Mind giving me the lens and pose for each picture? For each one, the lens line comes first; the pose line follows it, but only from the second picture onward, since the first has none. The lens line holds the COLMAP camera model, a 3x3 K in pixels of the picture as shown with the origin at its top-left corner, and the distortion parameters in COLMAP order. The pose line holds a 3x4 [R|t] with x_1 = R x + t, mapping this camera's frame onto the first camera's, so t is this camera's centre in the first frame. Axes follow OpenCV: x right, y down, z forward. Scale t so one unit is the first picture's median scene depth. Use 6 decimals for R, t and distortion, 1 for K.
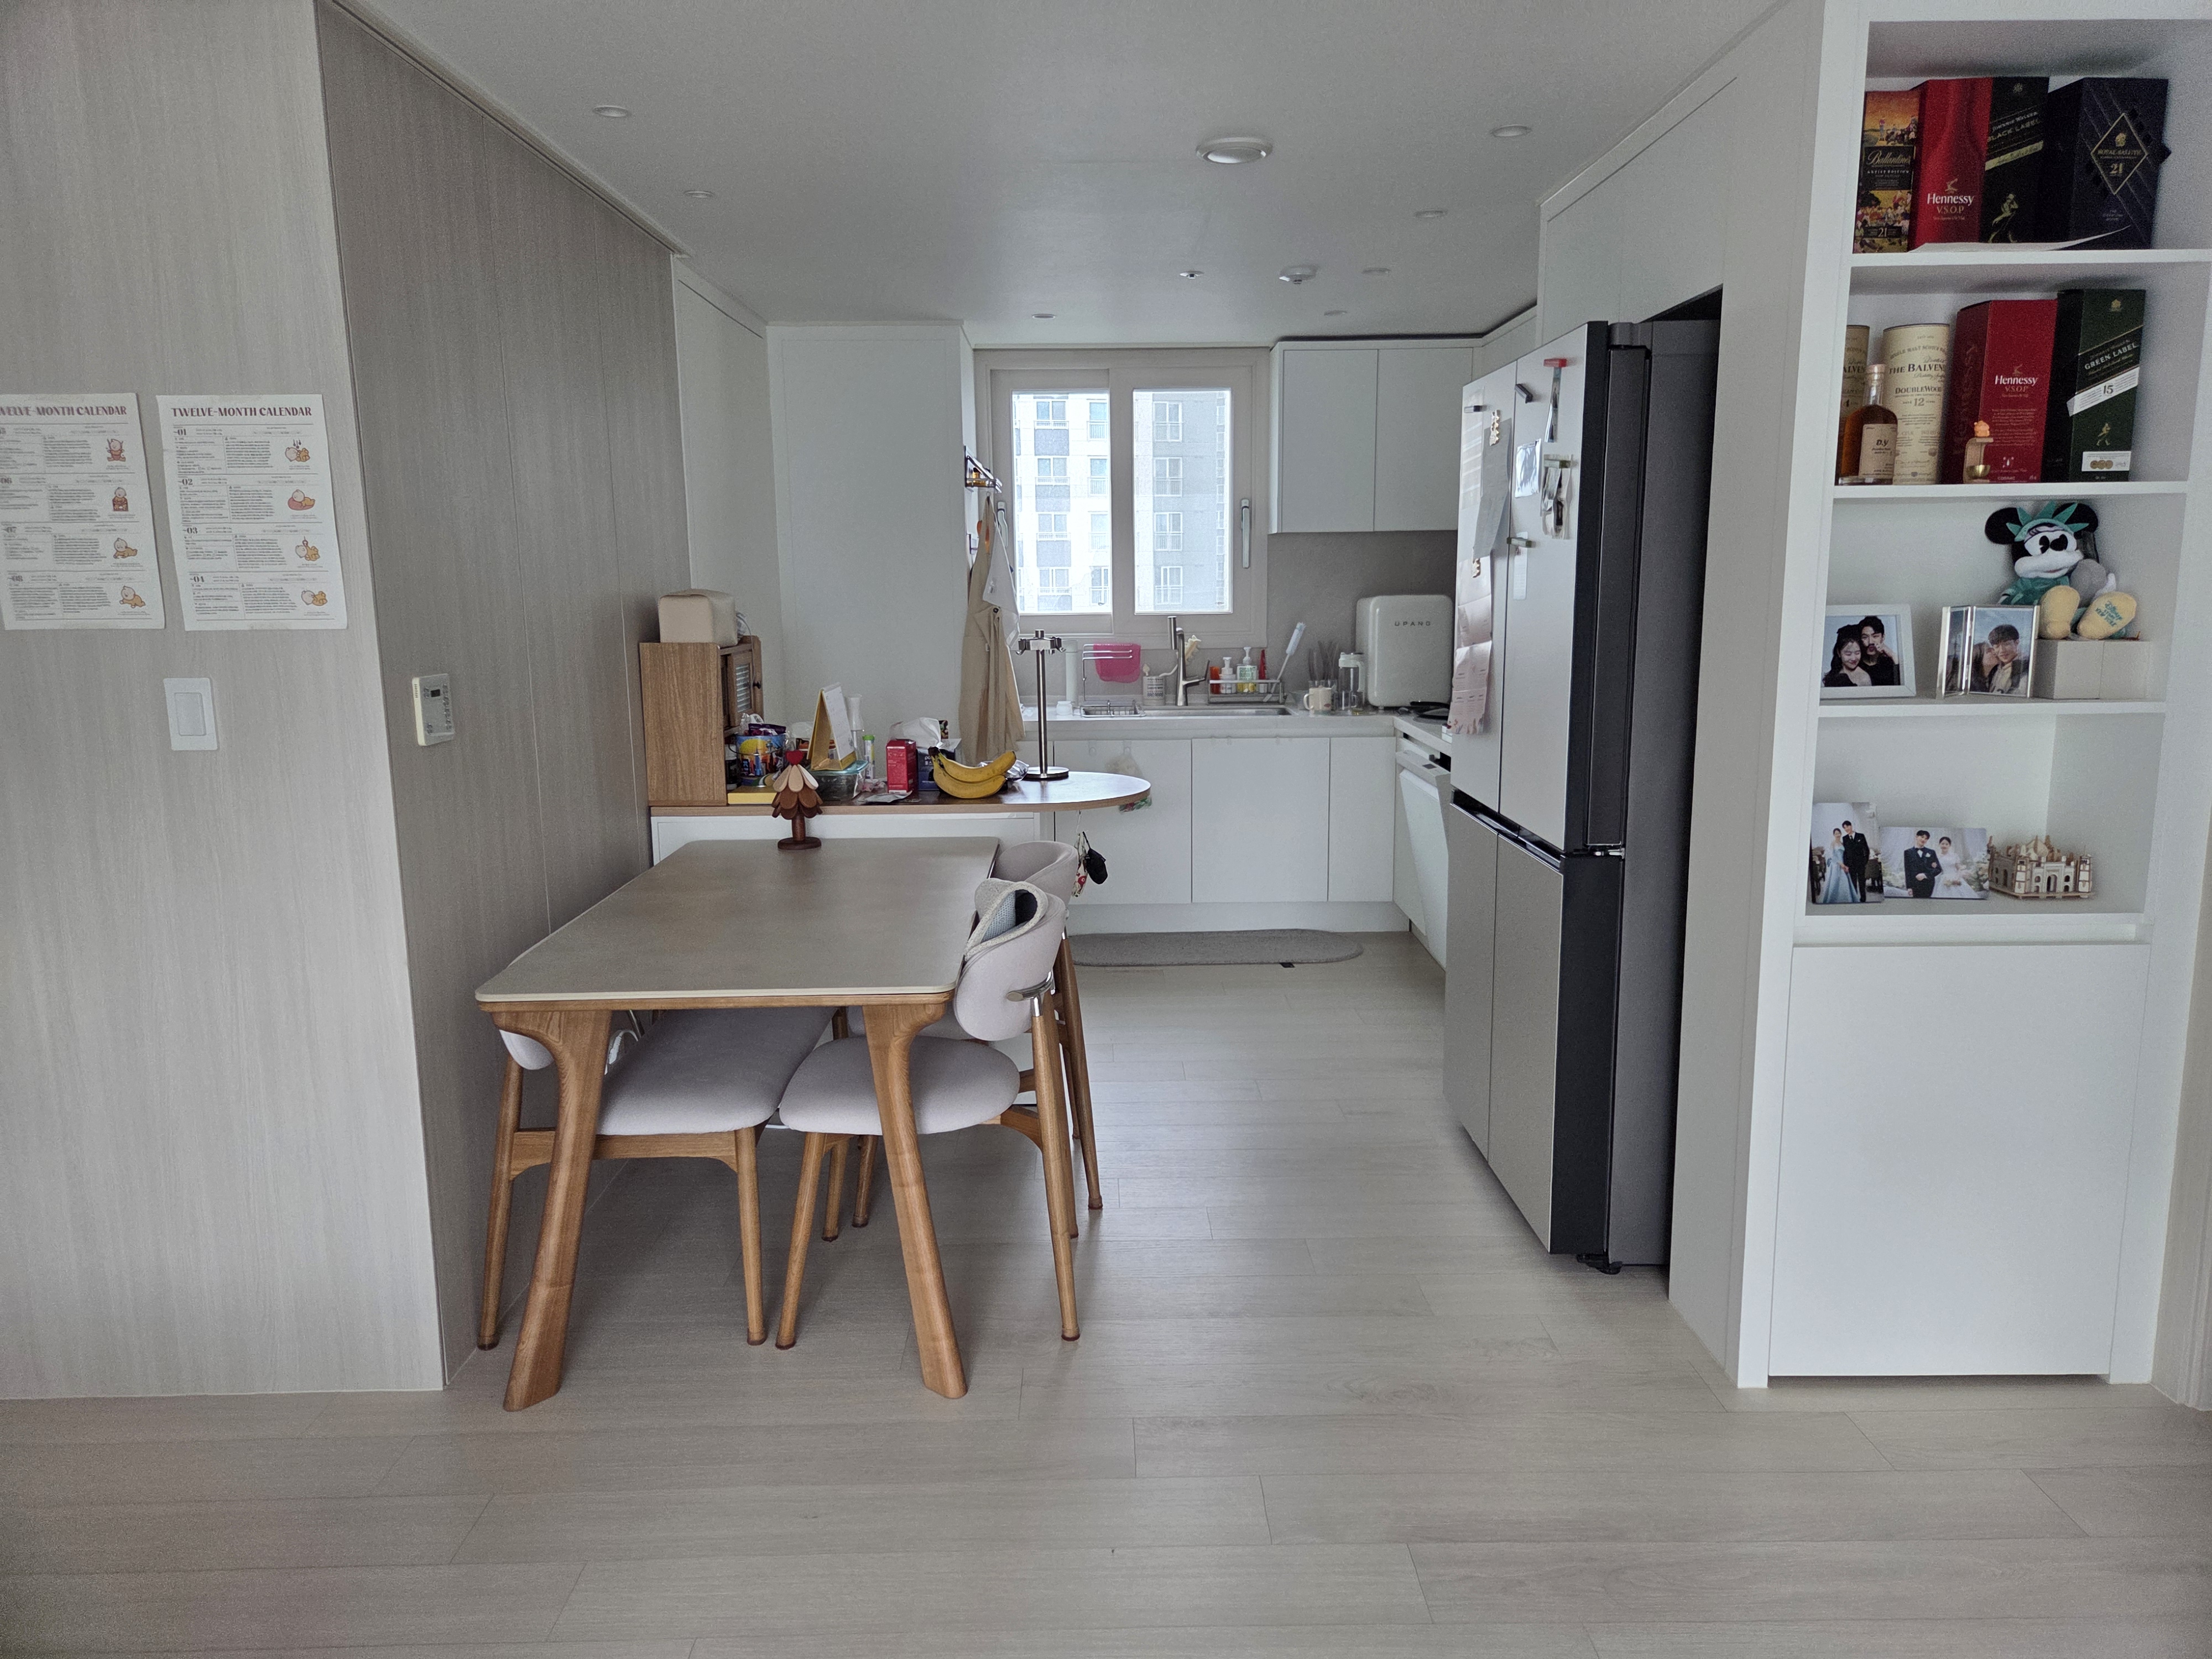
lens RADIAL K [[1474.4, 0, 1112.7], [0, 1474.4, 818.9], [0, 0, 1]] dist [0.078878, -0.039790]
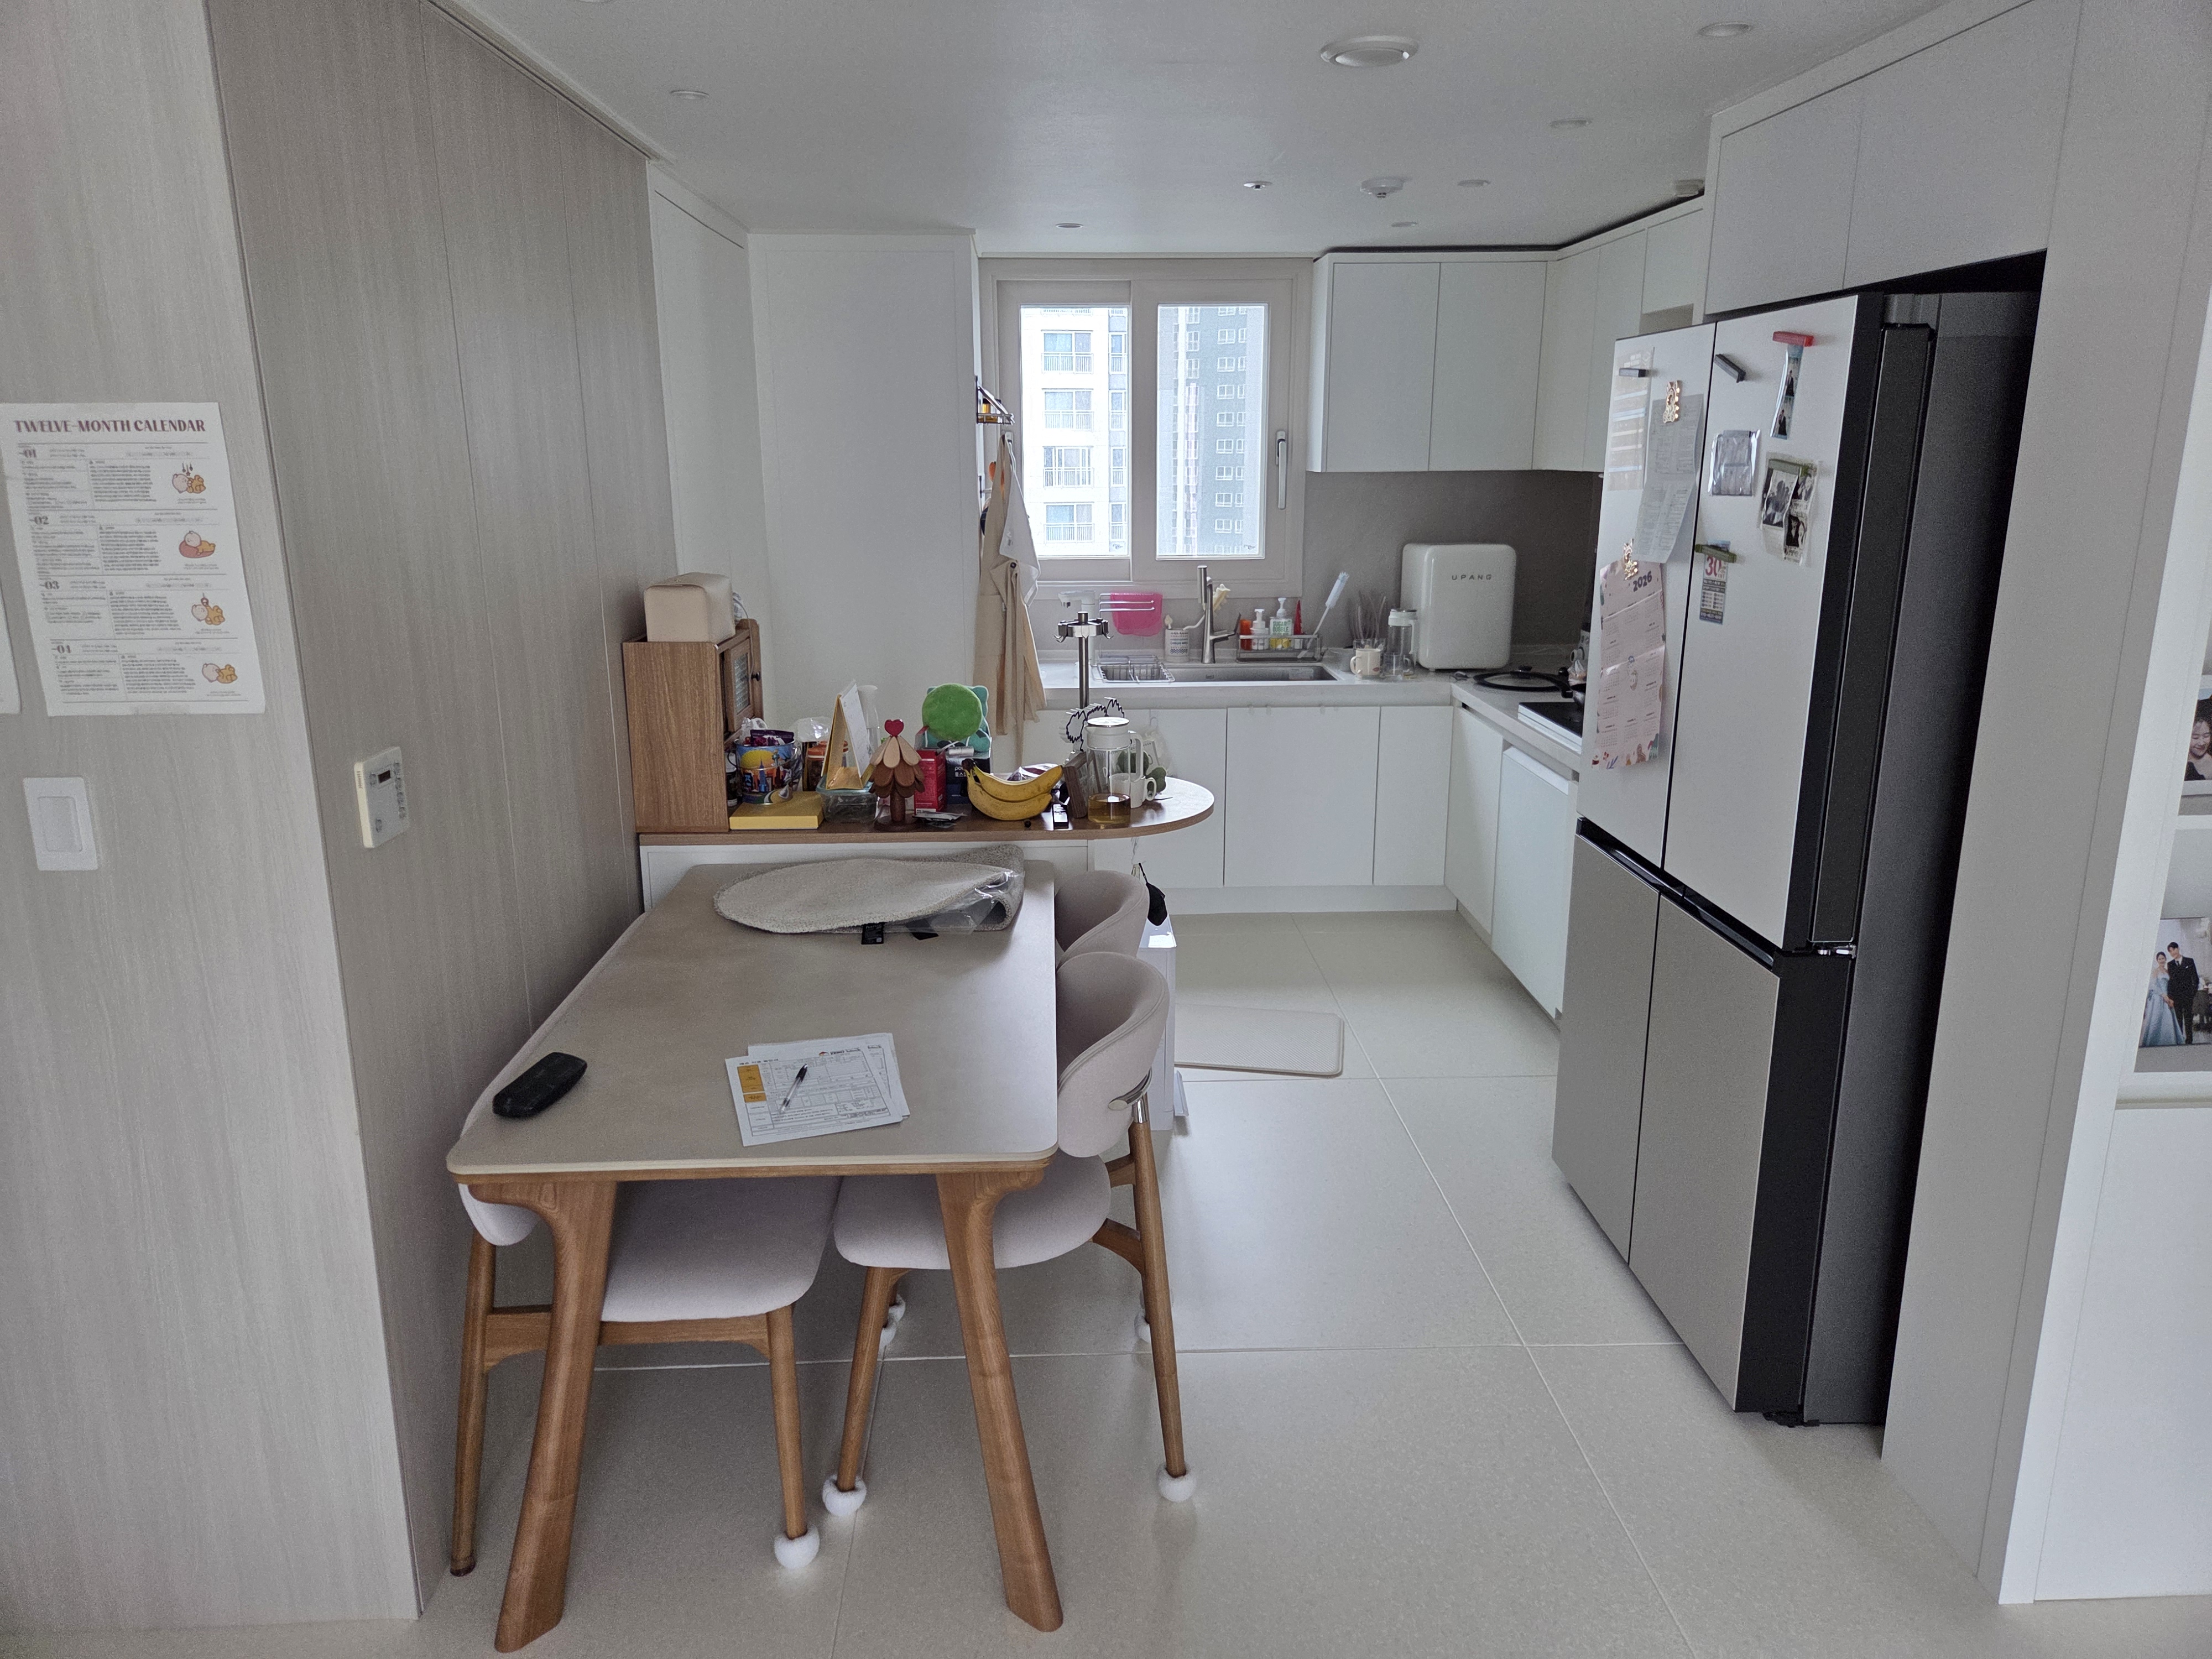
lens RADIAL K [[1489.3, 0, 1106.0], [0, 1489.3, 829.5], [0, 0, 1]] dist [0.076331, -0.047849]
pose [[0.999728, 0.001227, 0.023295, -0.063072], [-0.003055, 0.996901, 0.078612, -0.078643], [-0.023126, -0.078661, 0.996633, 0.135478]]
